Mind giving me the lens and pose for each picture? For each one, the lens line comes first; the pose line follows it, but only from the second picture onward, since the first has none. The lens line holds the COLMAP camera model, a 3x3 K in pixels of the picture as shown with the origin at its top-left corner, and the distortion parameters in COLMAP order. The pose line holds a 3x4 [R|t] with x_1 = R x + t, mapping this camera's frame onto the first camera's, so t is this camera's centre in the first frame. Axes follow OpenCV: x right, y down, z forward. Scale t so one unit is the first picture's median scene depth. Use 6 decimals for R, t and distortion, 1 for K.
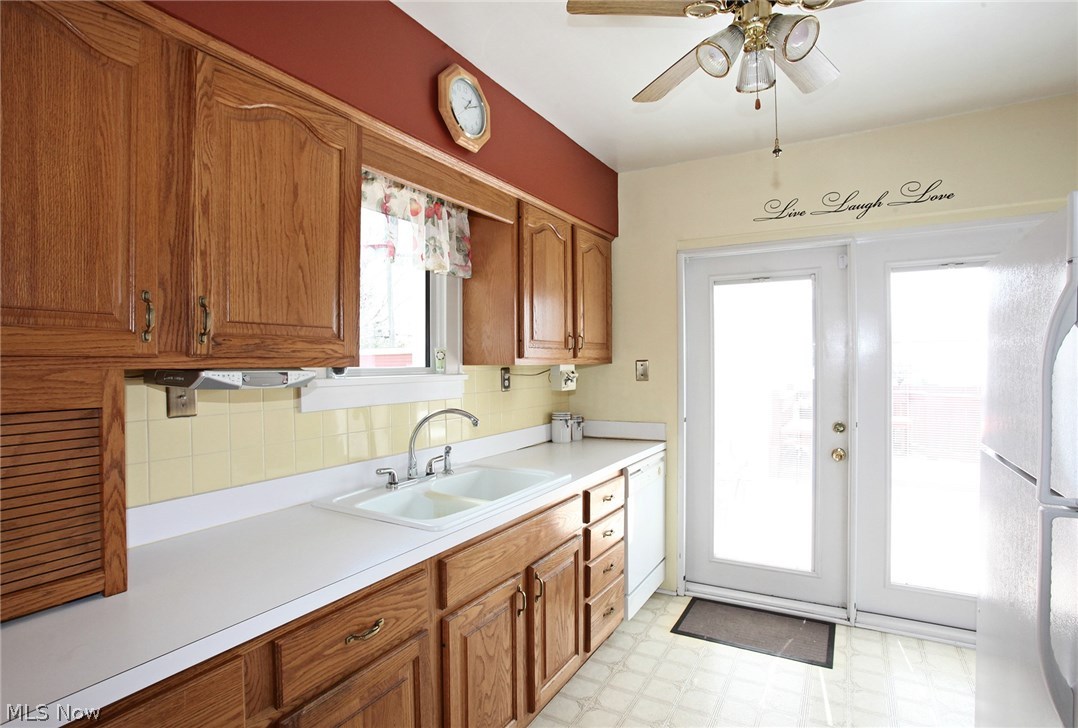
lens RADIAL K [[554.4, 0, 539.0], [0, 554.4, 364.0], [0, 0, 1]] dist [-0.076212, 0.040948]
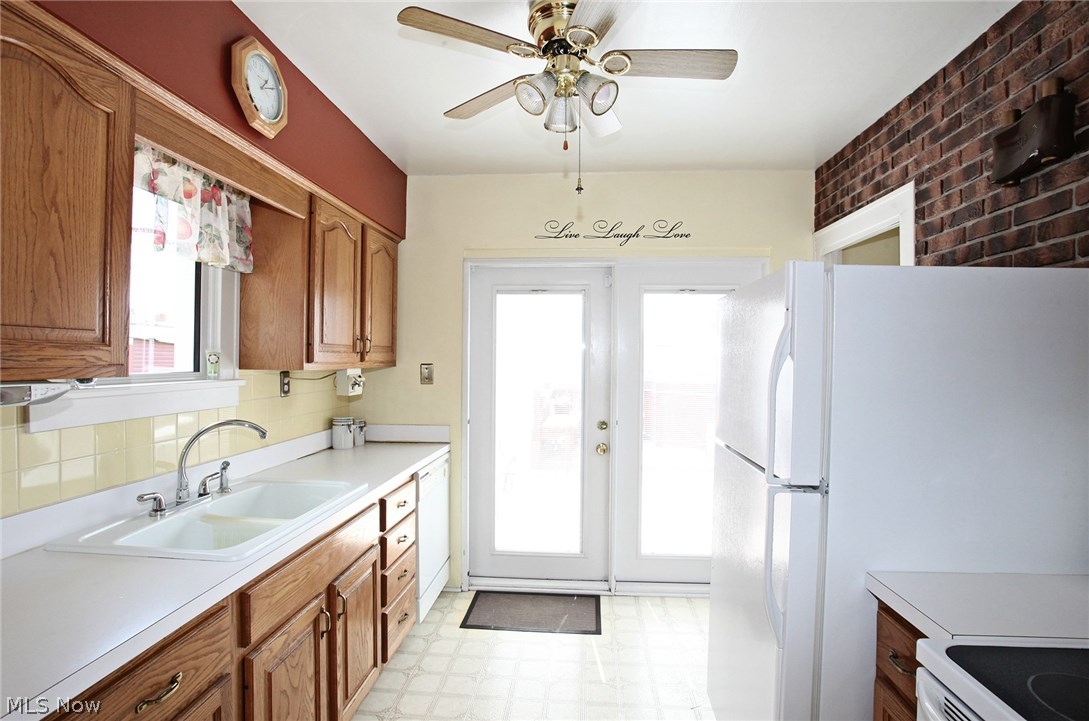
lens RADIAL K [[555.0, 0, 544.5], [0, 555.0, 360.5], [0, 0, 1]] dist [-0.071416, 0.038167]
pose [[0.903660, 0.013729, 0.428031, -0.076993], [-0.013884, 0.999900, -0.002760, -0.018747], [-0.428026, -0.003449, 0.903760, -0.009899]]
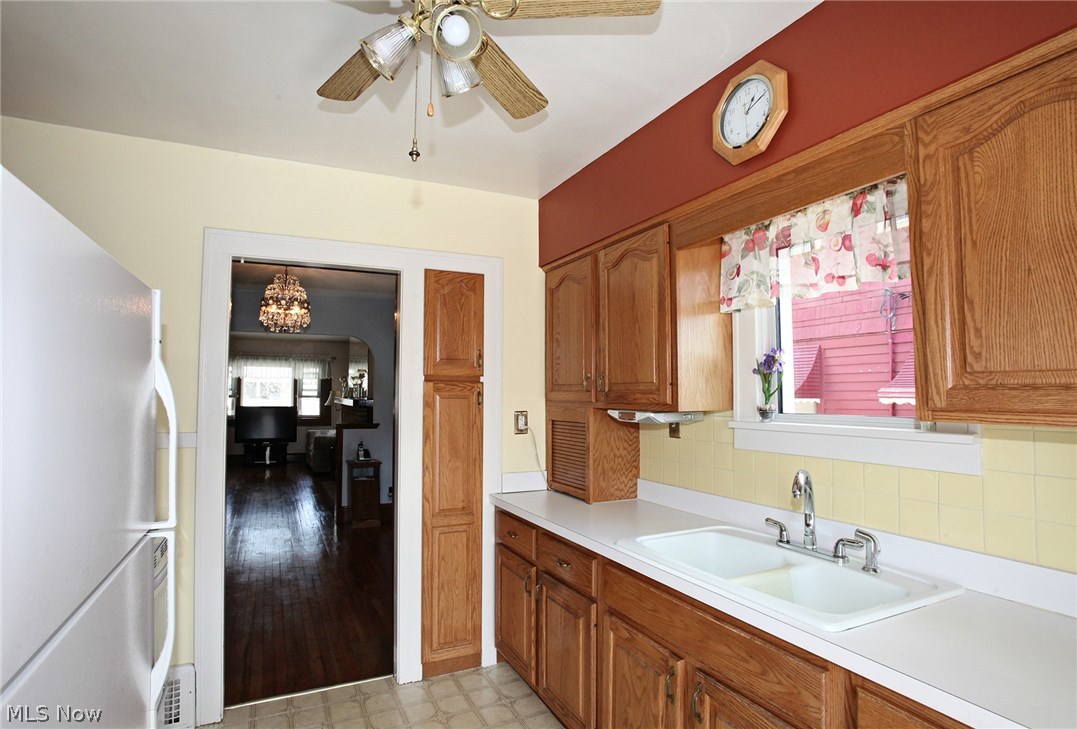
lens RADIAL K [[553.9, 0, 538.5], [0, 553.9, 364.5], [0, 0, 1]] dist [-0.076212, 0.040948]
pose [[-0.569146, -0.038686, -0.821326, 0.649006], [0.001333, 0.998848, -0.047971, -0.029968], [0.822235, -0.028398, -0.568439, 1.061411]]
